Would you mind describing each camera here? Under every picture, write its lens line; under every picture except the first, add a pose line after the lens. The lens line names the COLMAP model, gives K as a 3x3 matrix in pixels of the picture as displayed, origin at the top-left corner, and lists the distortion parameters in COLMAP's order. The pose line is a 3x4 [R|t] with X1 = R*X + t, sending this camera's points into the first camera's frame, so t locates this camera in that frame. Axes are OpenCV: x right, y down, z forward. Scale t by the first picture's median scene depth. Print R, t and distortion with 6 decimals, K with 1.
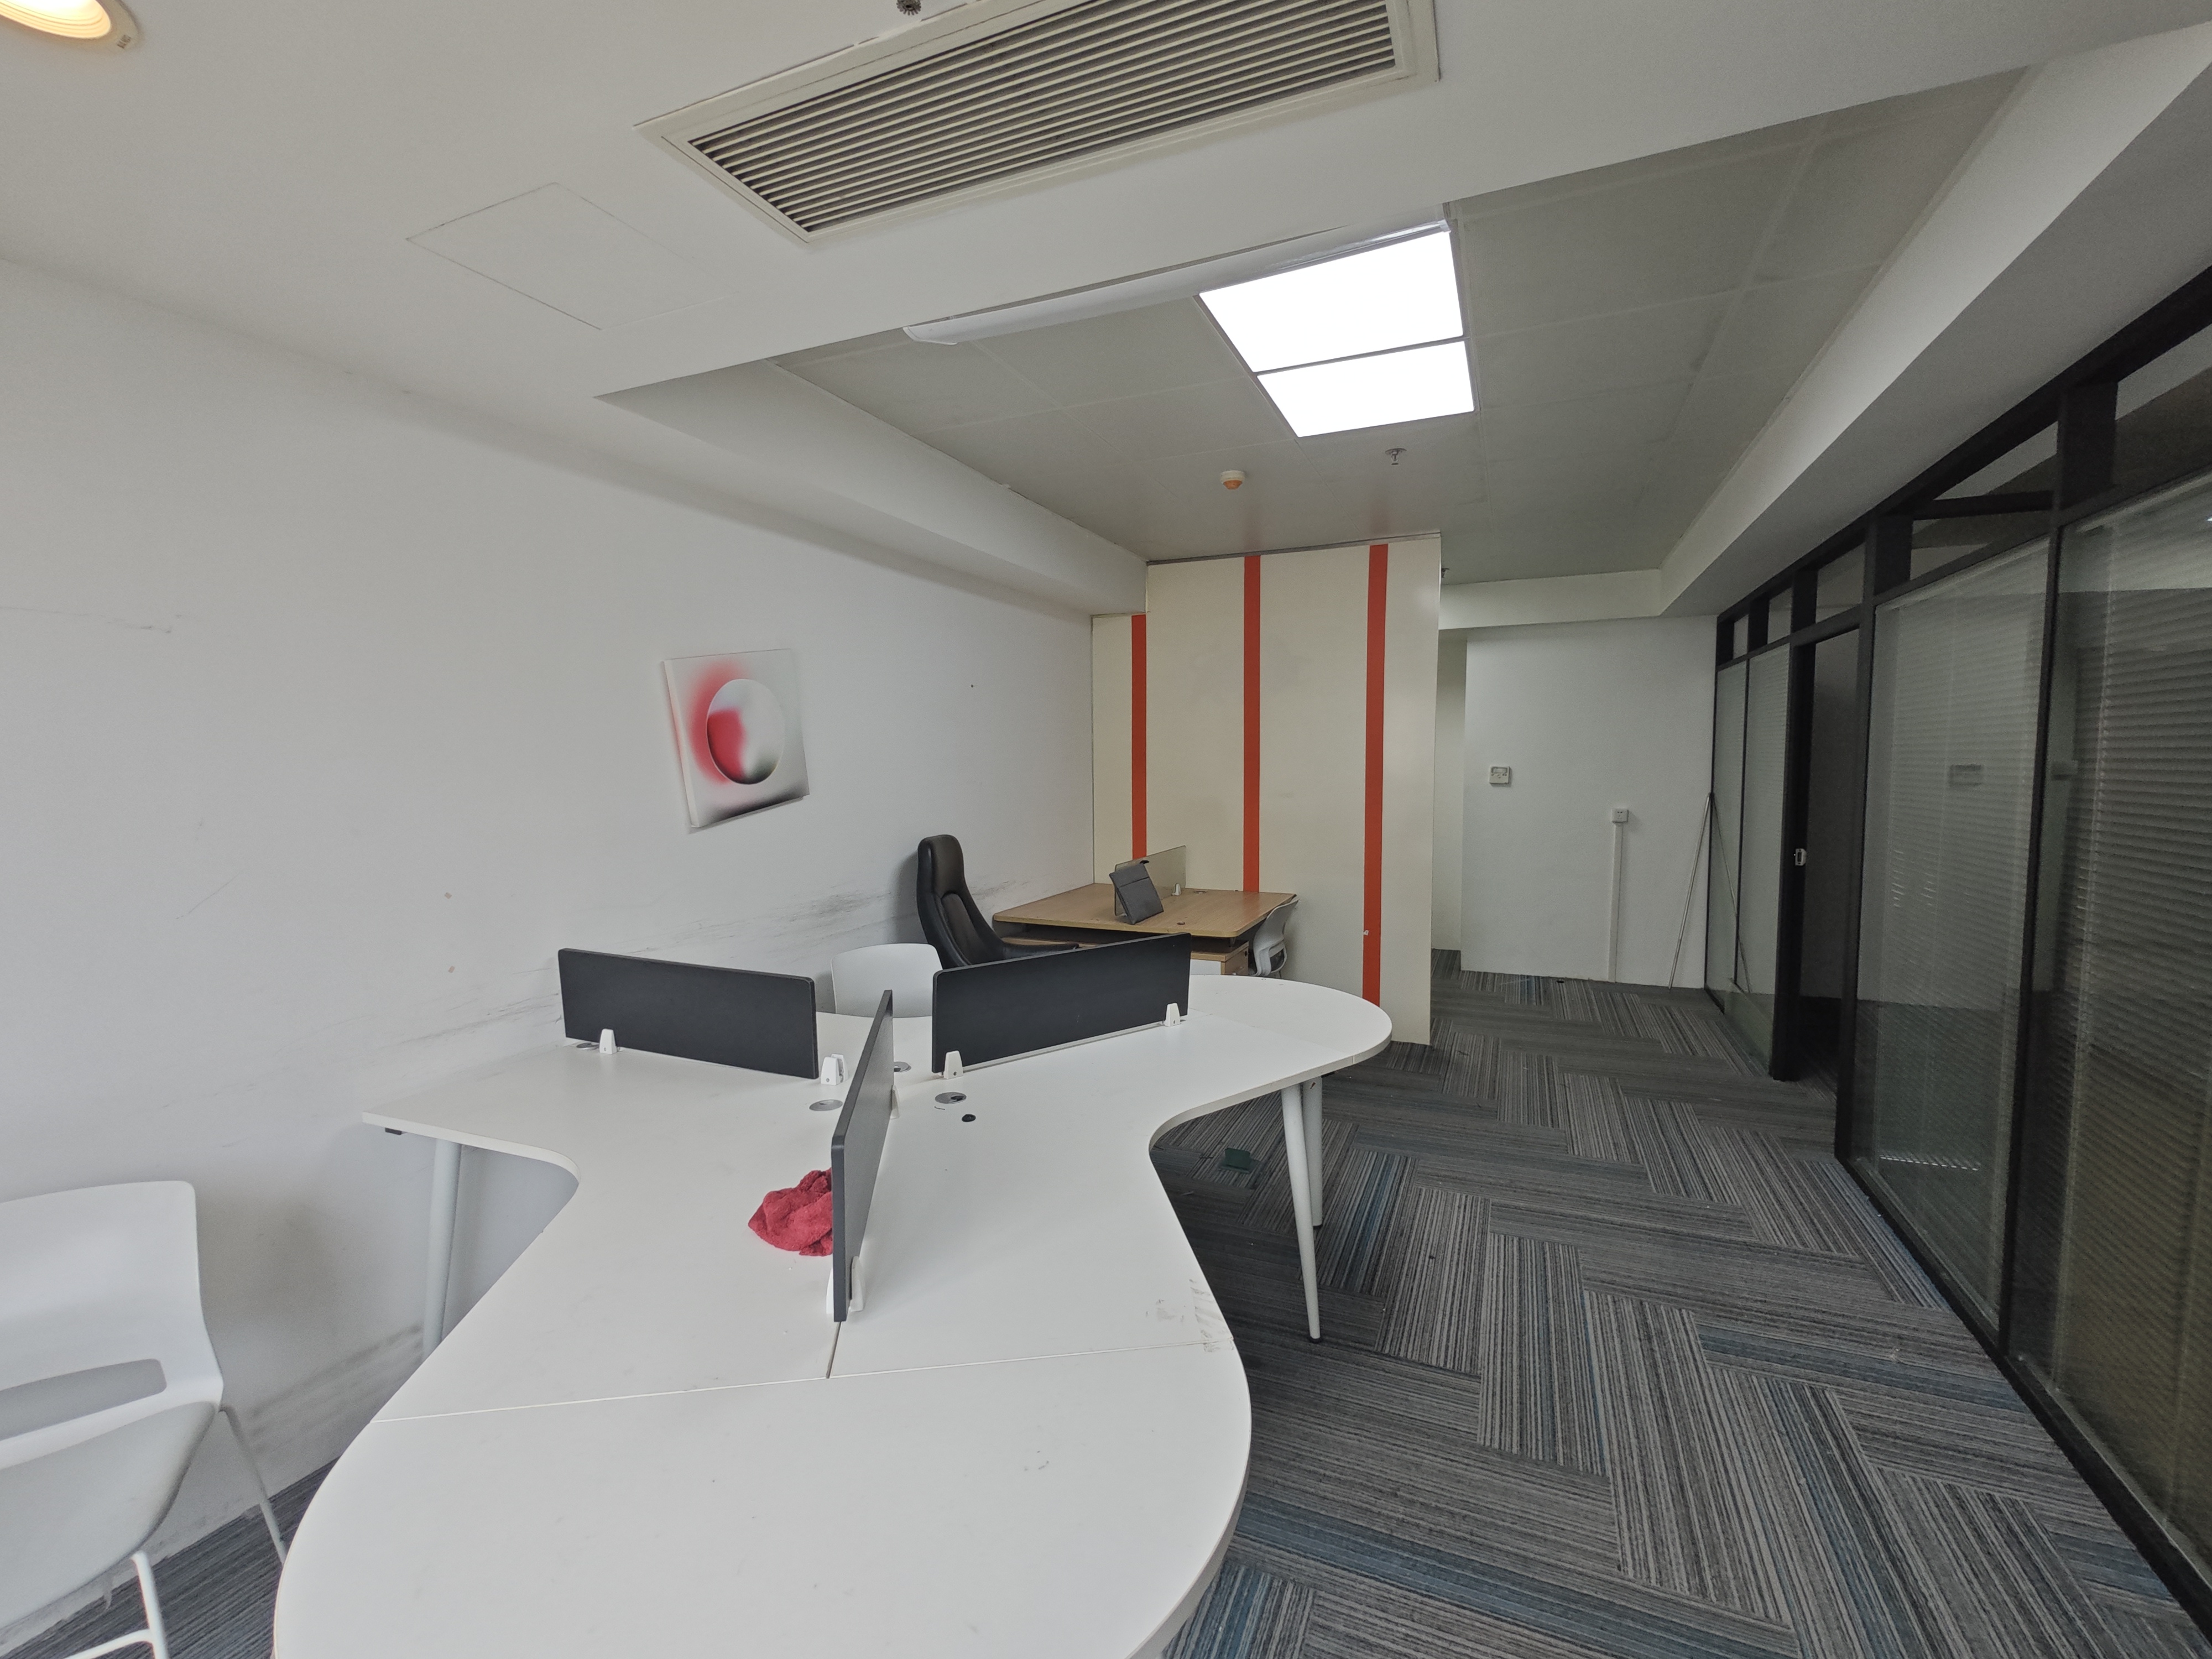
lens RADIAL K [[949.9, 0, 1100.6], [0, 949.9, 824.8], [0, 0, 1]] dist [0.009507, 0.000215]
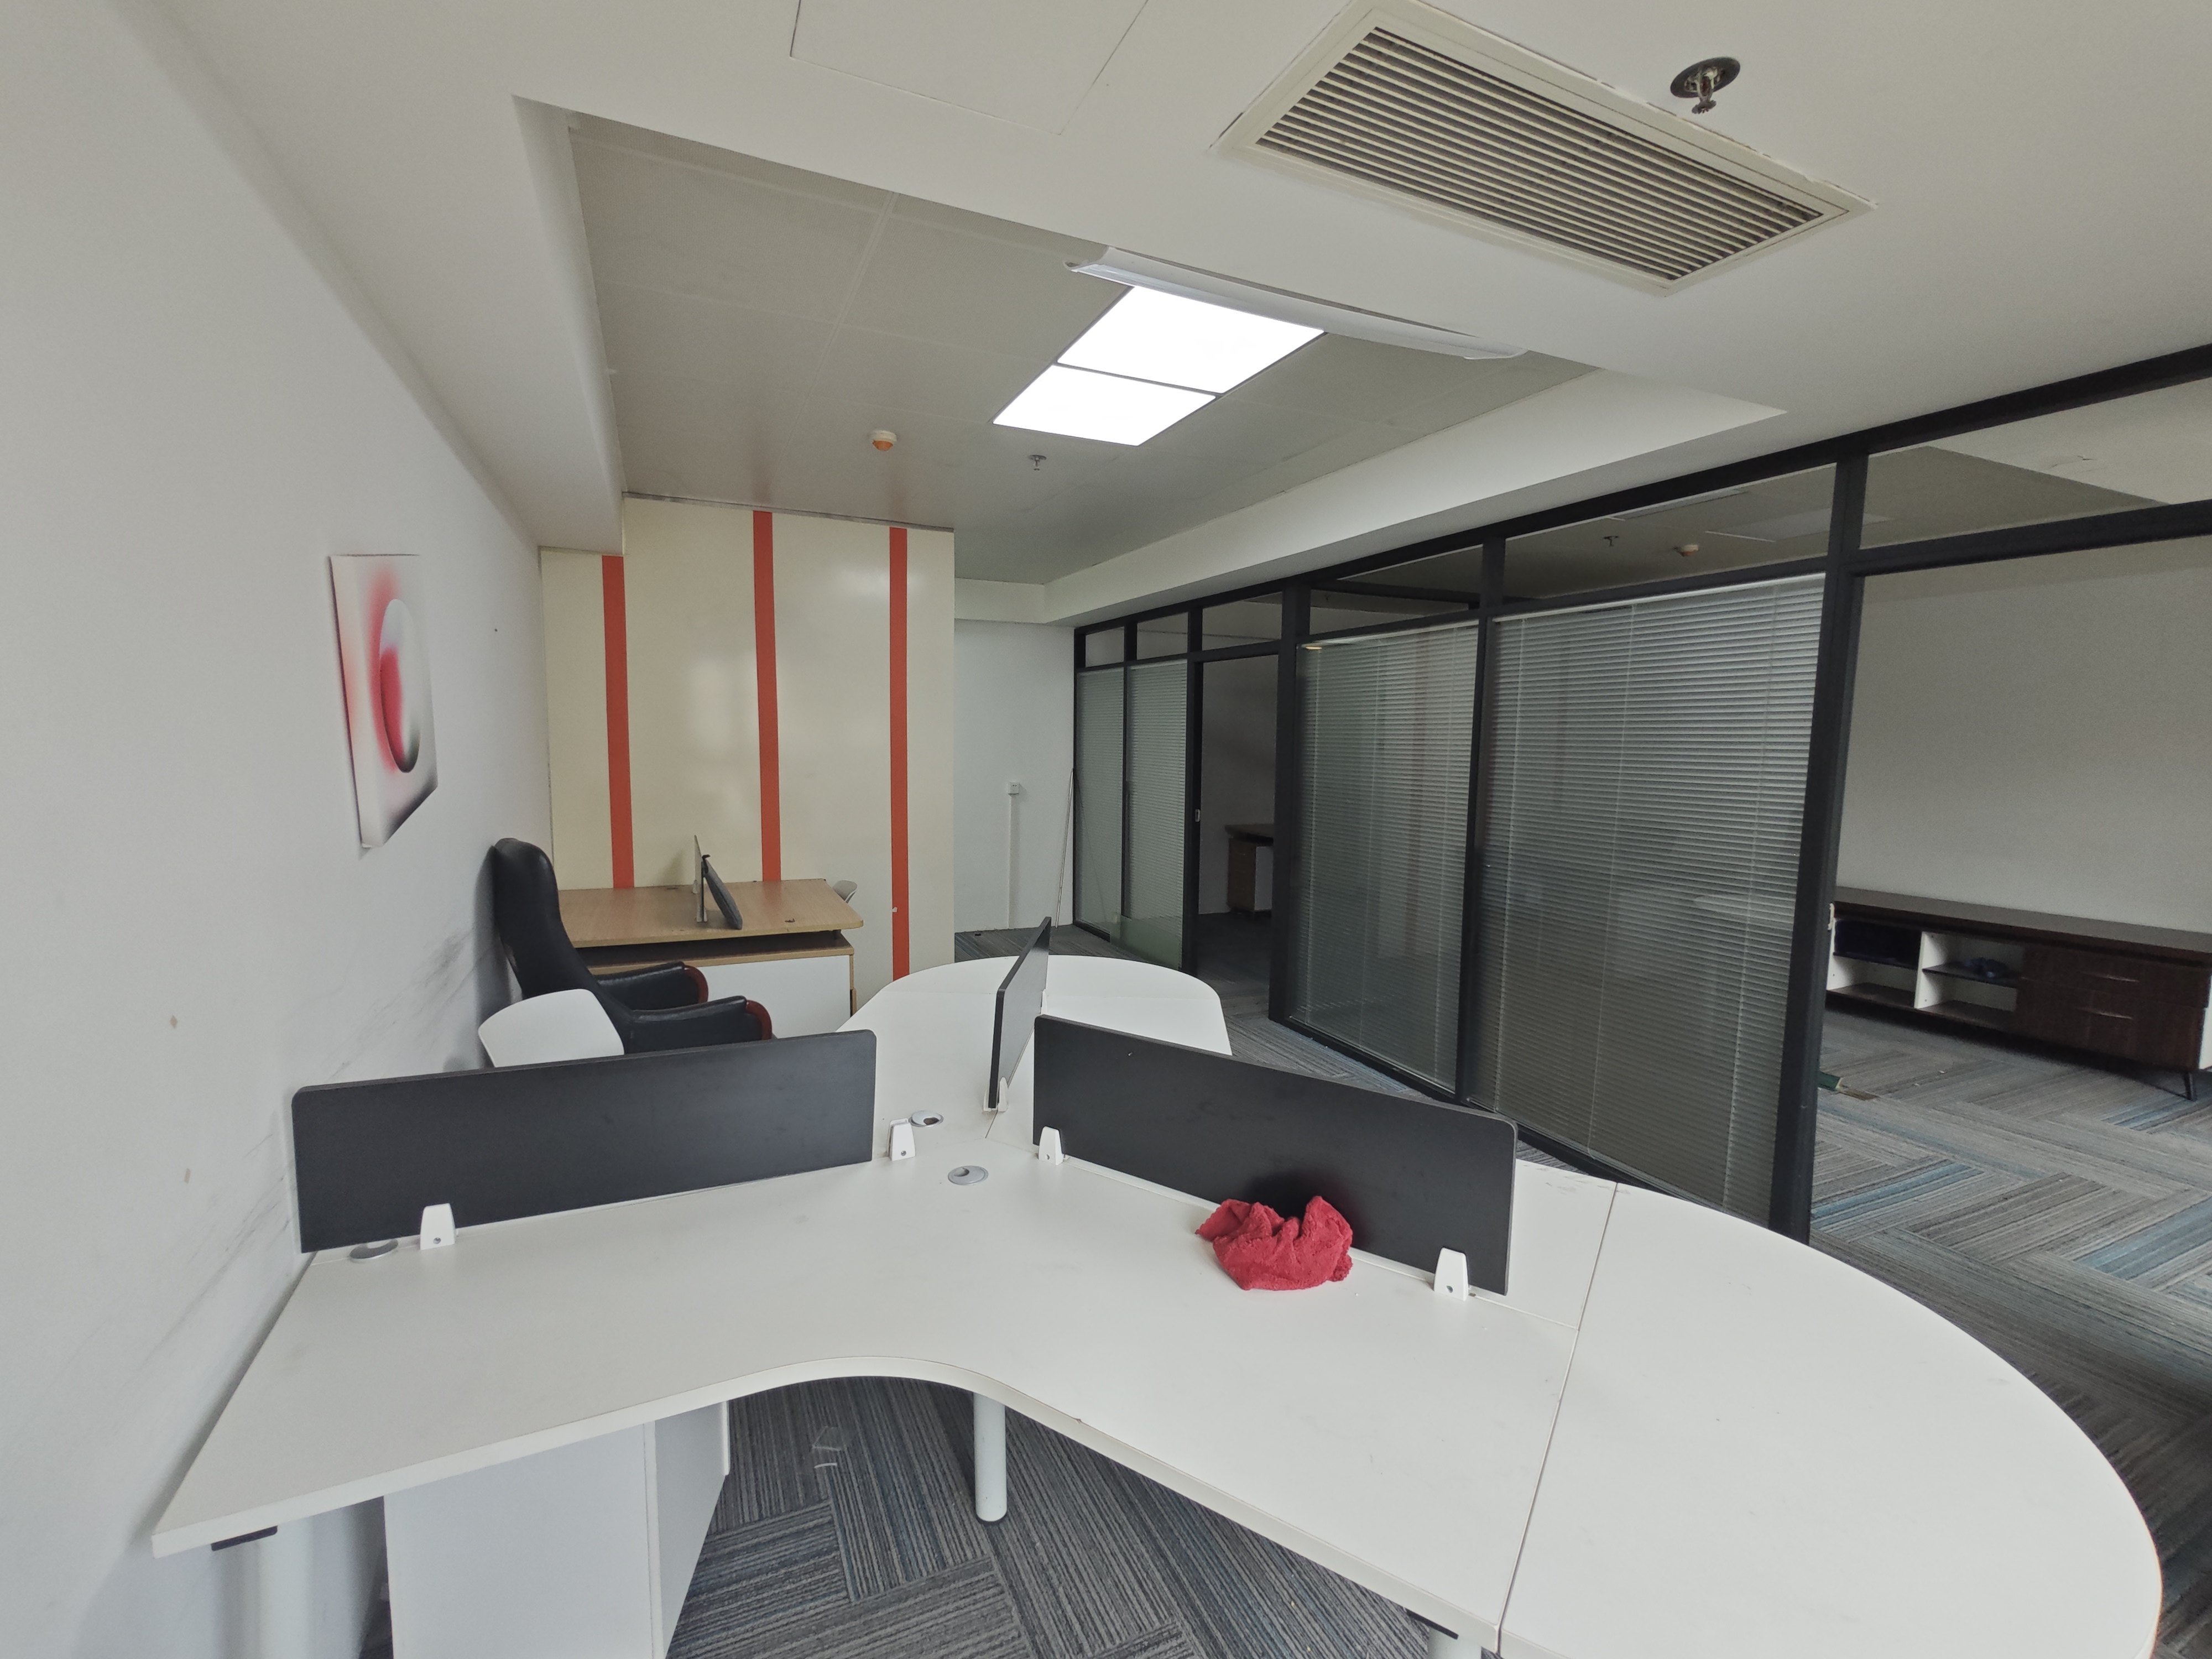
lens RADIAL K [[953.7, 0, 1095.5], [0, 953.7, 831.3], [0, 0, 1]] dist [-0.000026, 0.000140]
pose [[0.666203, -0.057370, 0.743560, -0.496653], [0.032285, 0.998321, 0.048100, -0.018633], [-0.745071, -0.008038, 0.666937, 0.239446]]
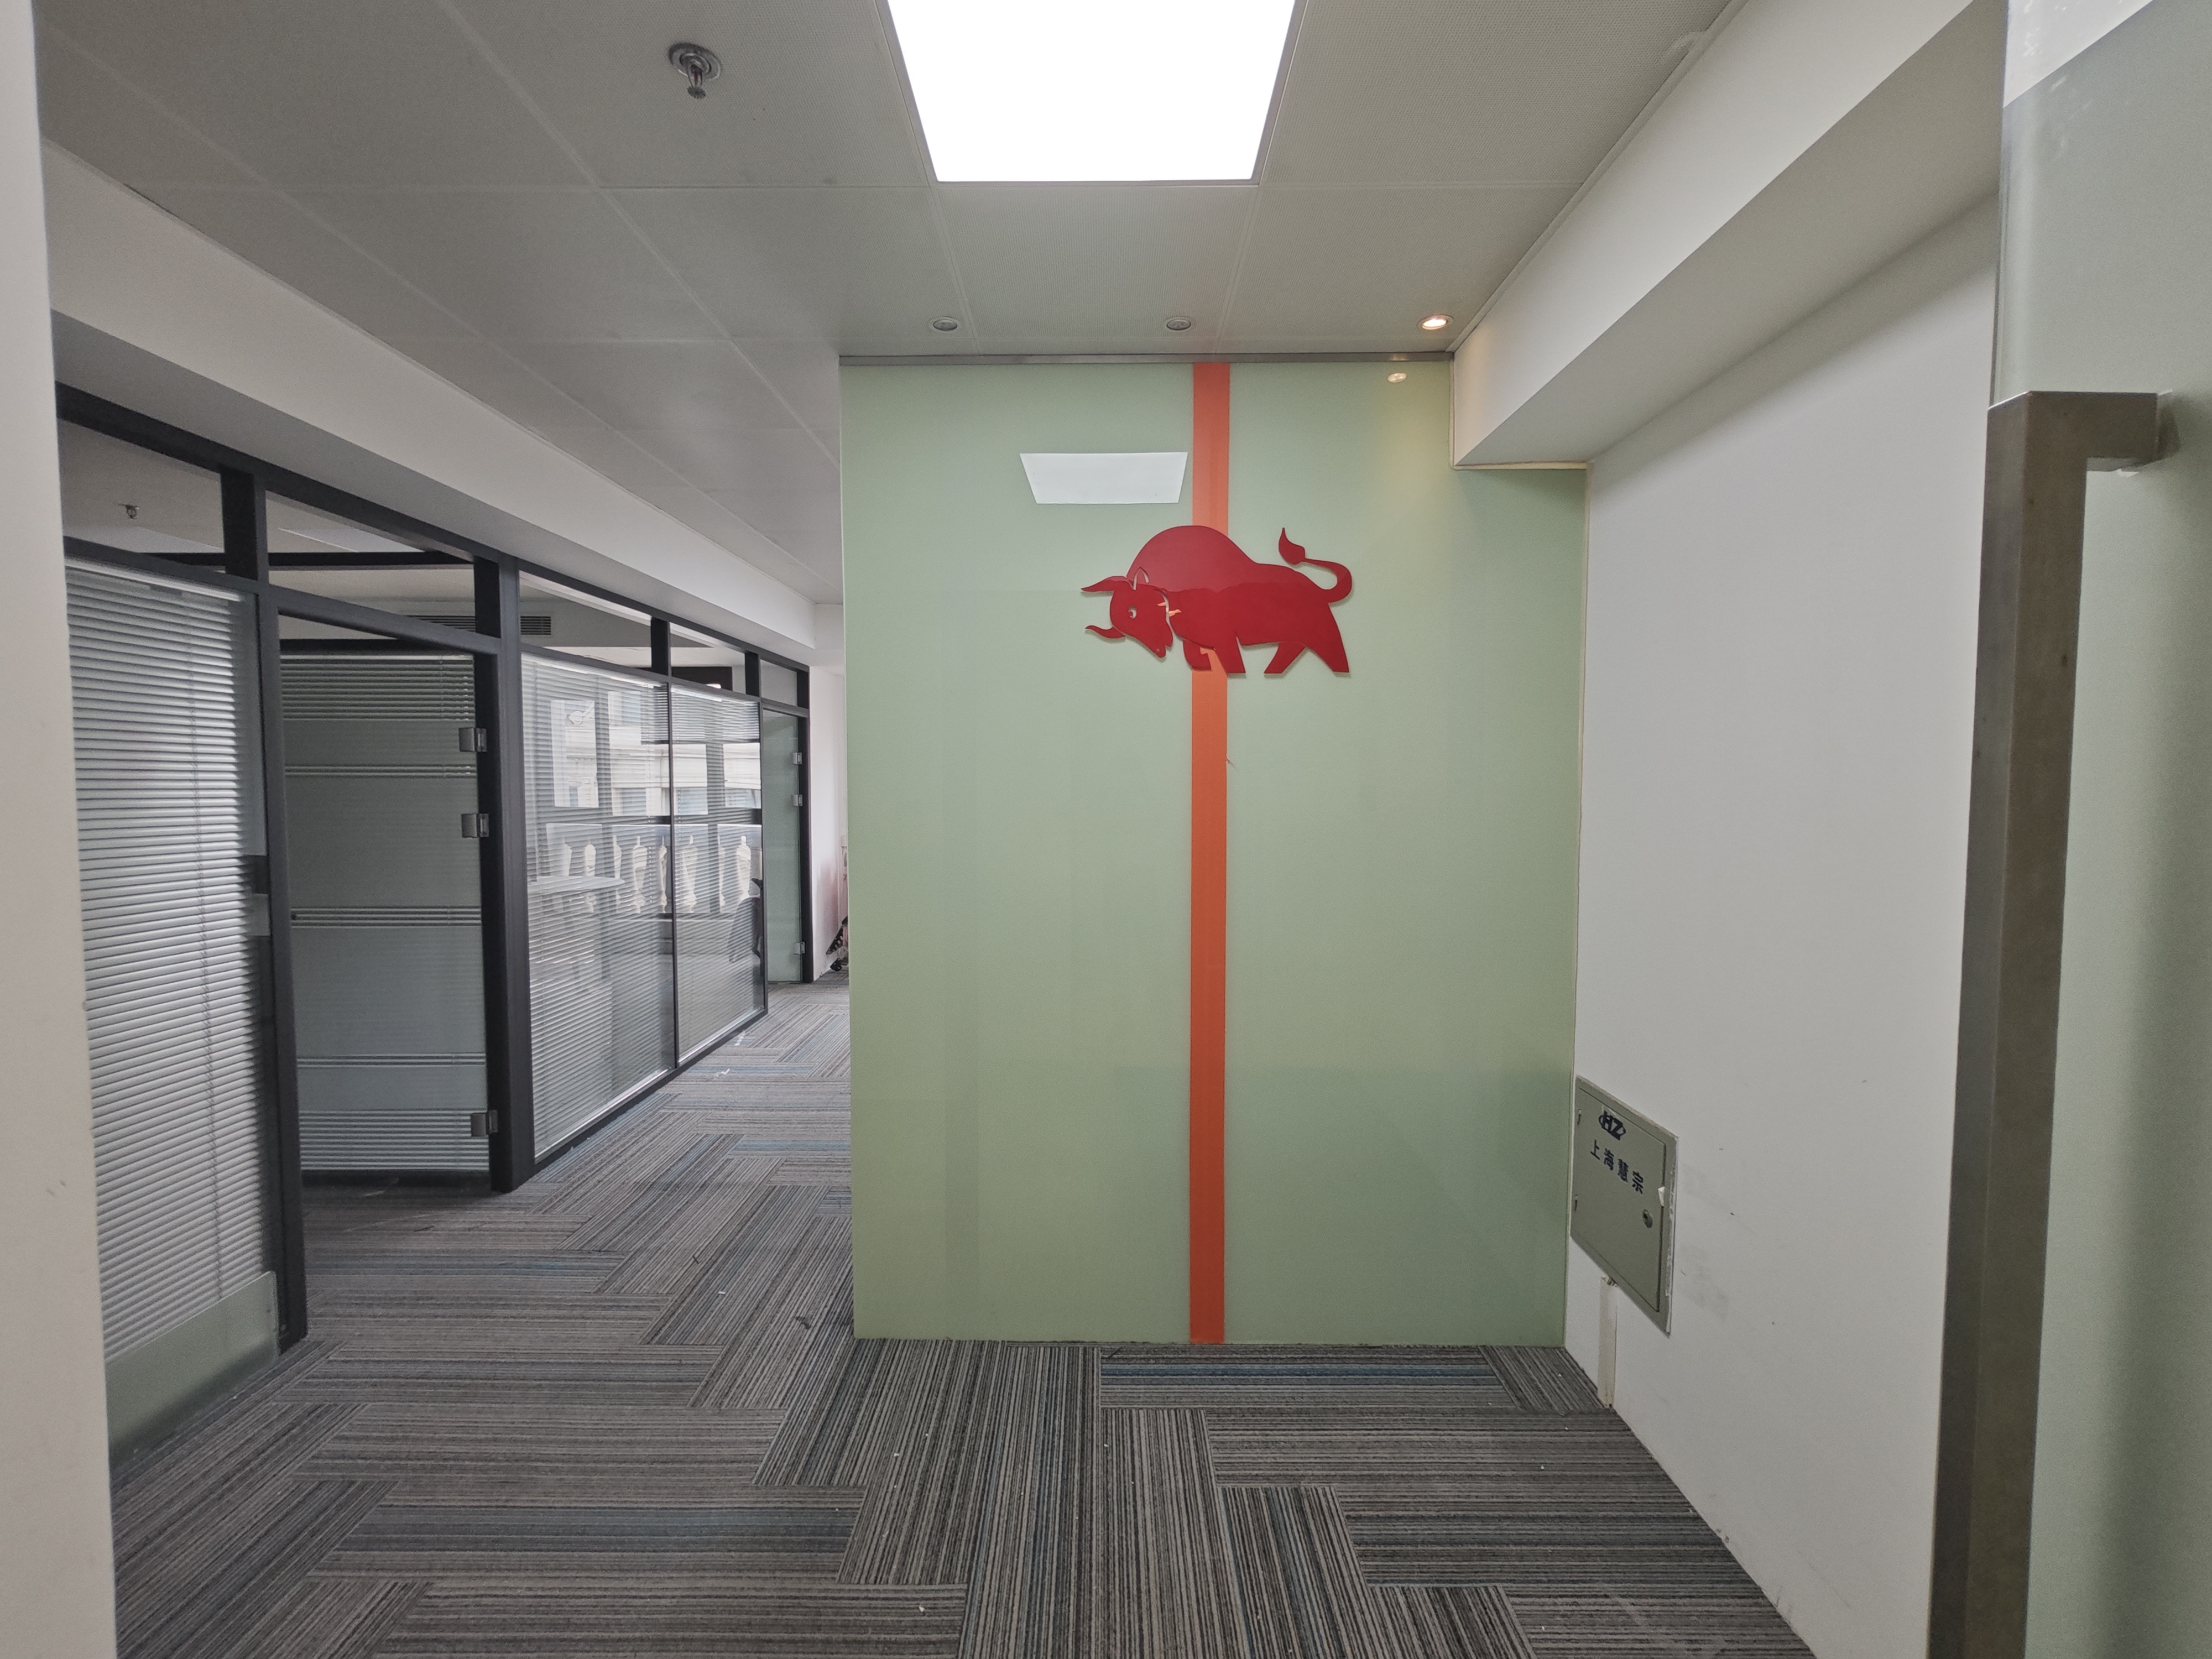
lens RADIAL K [[949.9, 0, 1100.6], [0, 949.9, 824.8], [0, 0, 1]] dist [0.009507, 0.000215]
pose [[-0.916764, 0.032478, -0.398106, 0.625423], [-0.018088, 0.992291, 0.122606, -0.173338], [0.399018, 0.119602, -0.909109, 2.223500]]
